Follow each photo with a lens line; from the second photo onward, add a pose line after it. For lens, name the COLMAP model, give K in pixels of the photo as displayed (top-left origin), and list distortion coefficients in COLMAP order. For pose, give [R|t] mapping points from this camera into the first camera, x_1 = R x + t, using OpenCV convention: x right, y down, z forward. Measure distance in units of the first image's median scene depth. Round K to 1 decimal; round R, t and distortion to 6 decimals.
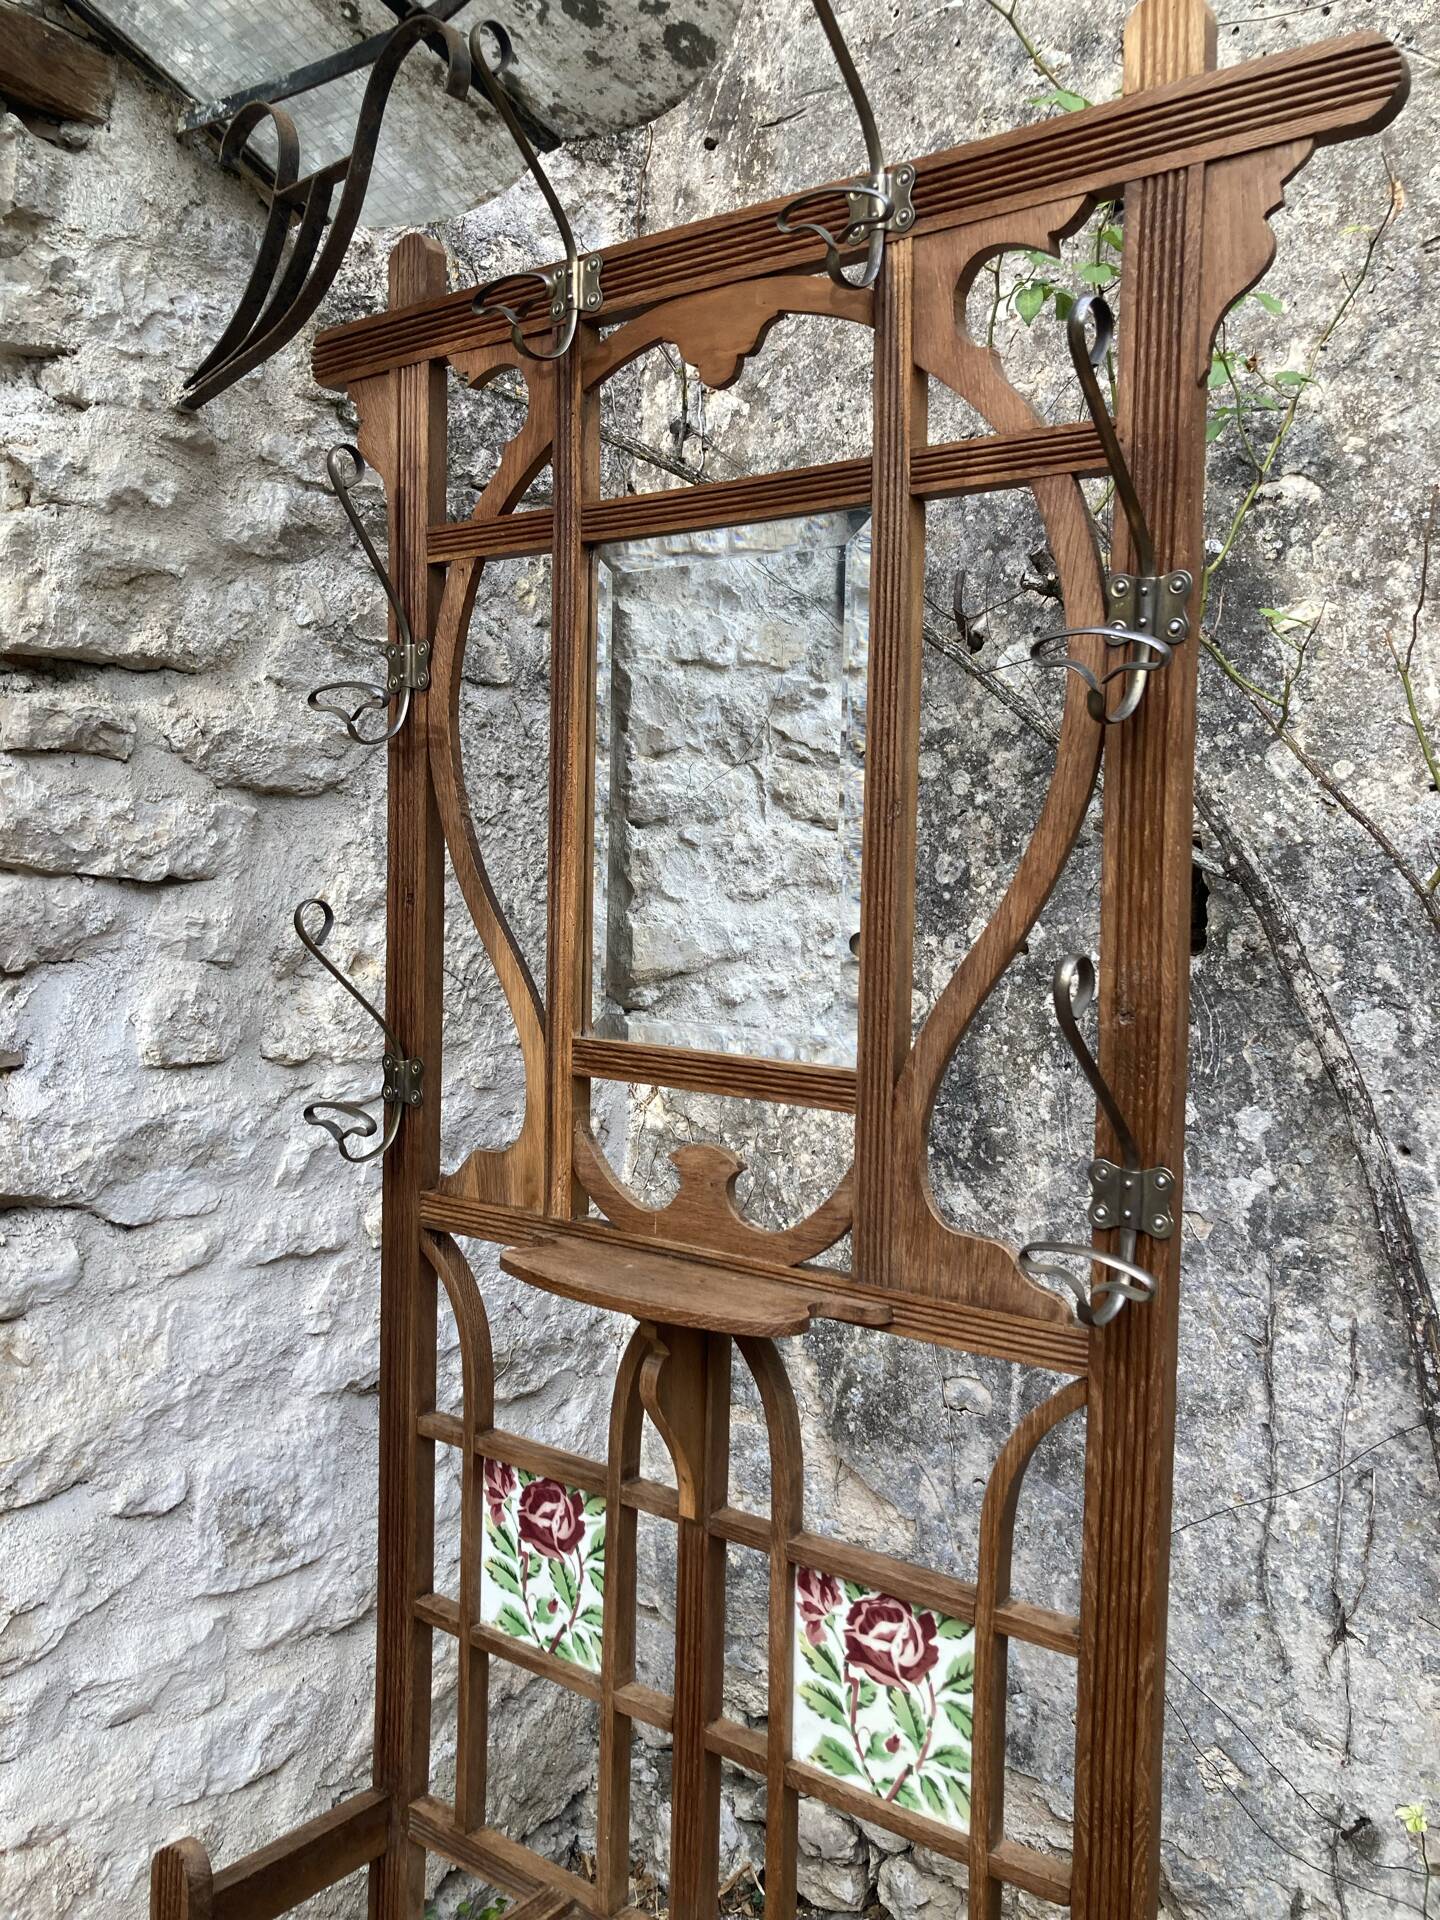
lens RADIAL K [[1591.3, 0, 711.1], [0, 1591.3, 941.5], [0, 0, 1]] dist [0.031054, -0.036920]
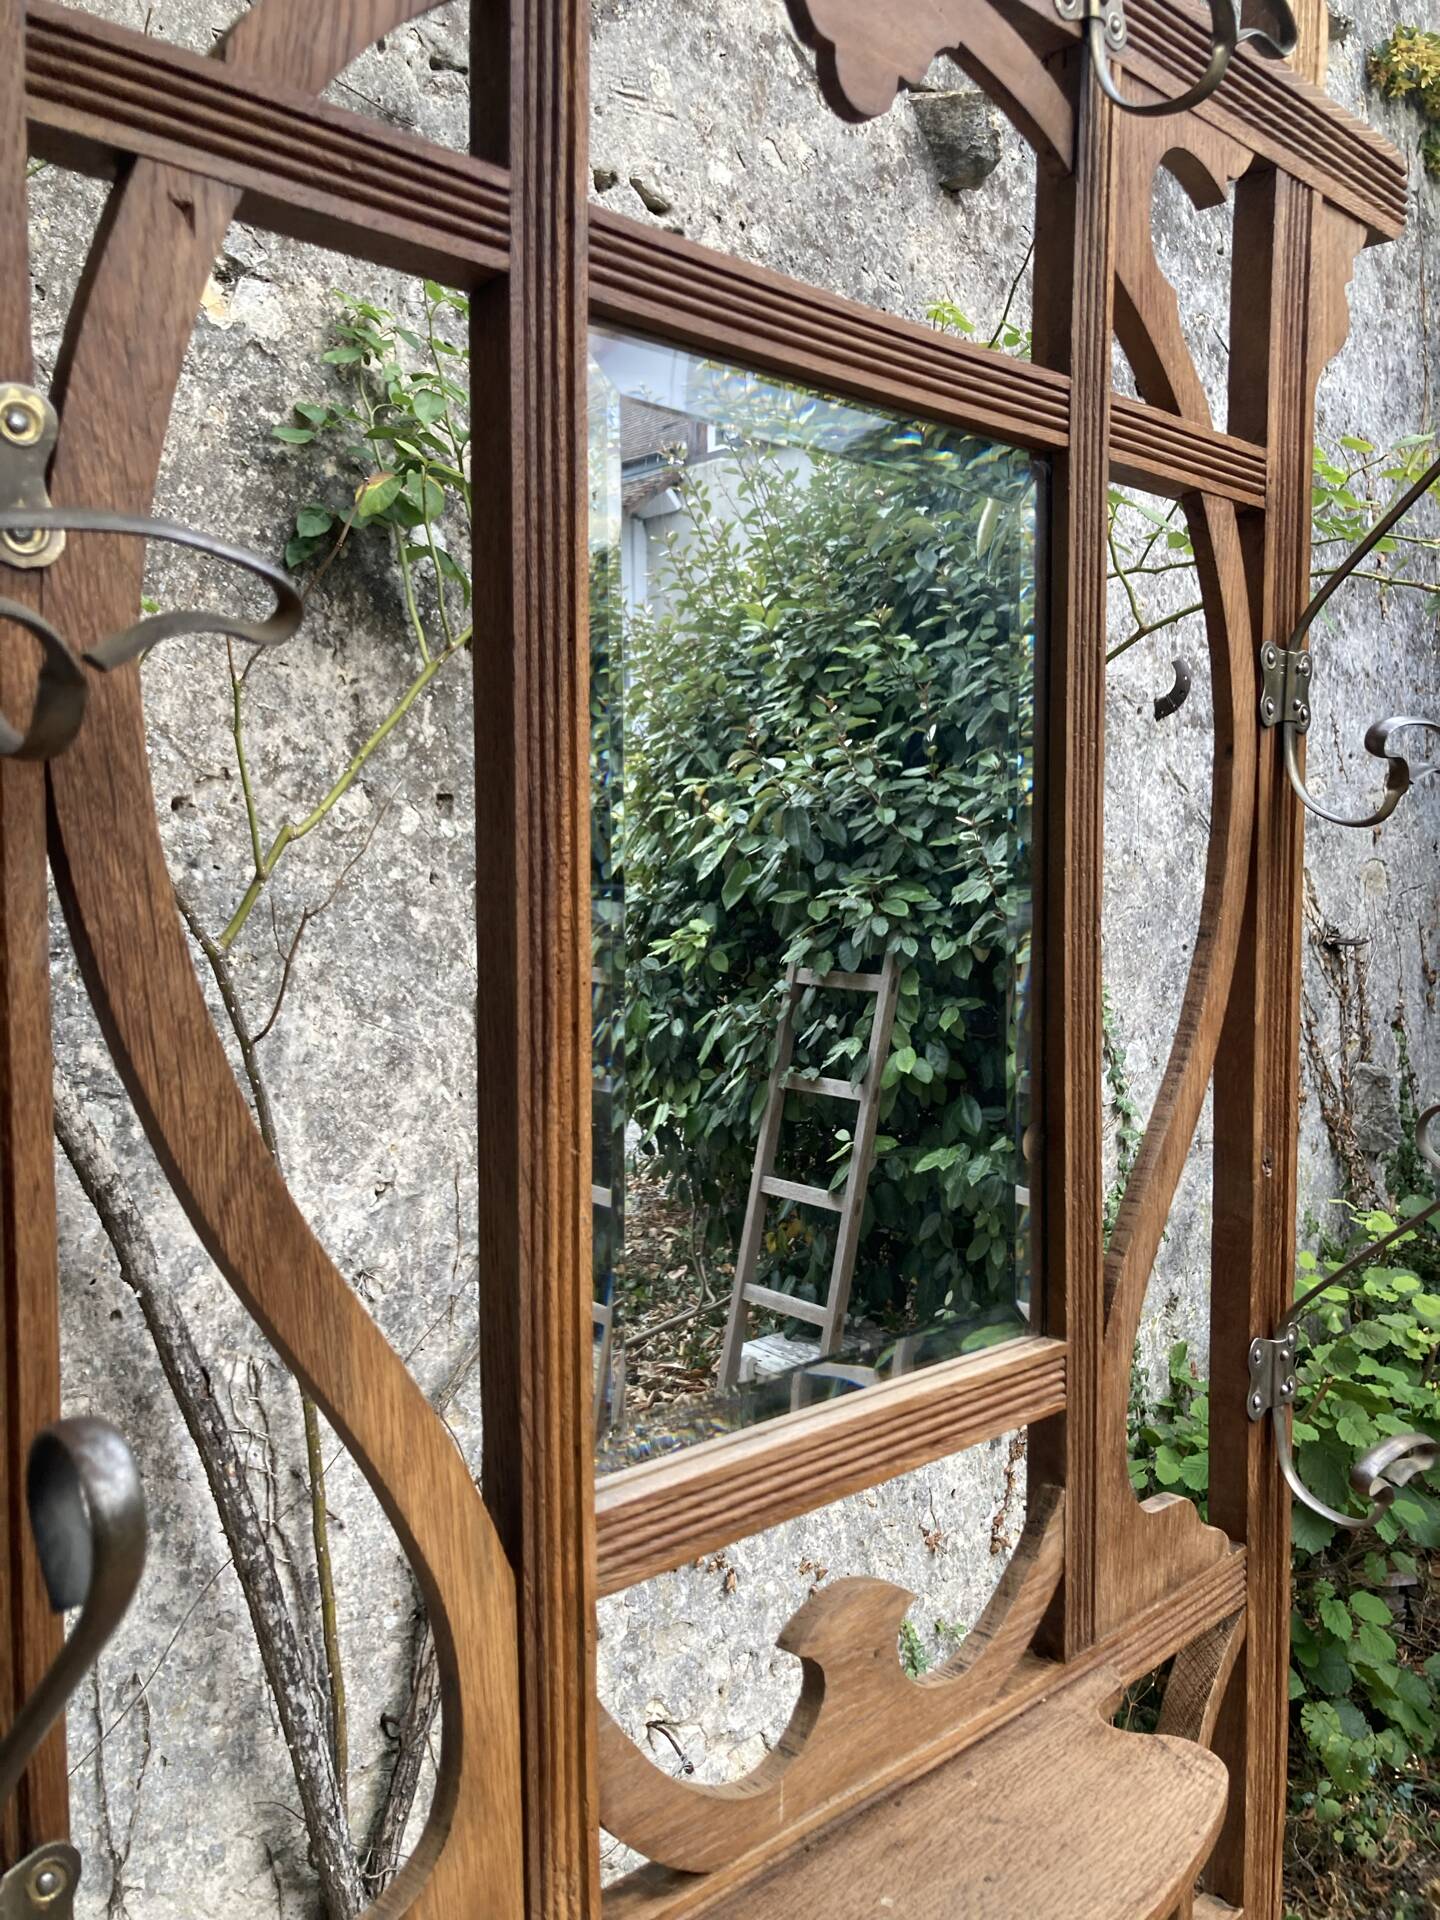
lens RADIAL K [[1591.3, 0, 718.4], [0, 1591.3, 950.4], [0, 0, 1]] dist [0.031054, -0.036920]
pose [[0.151532, -0.077191, 0.985434, -0.300814], [0.054369, 0.996088, 0.069665, -0.069471], [-0.986956, 0.043021, 0.155136, 0.561231]]
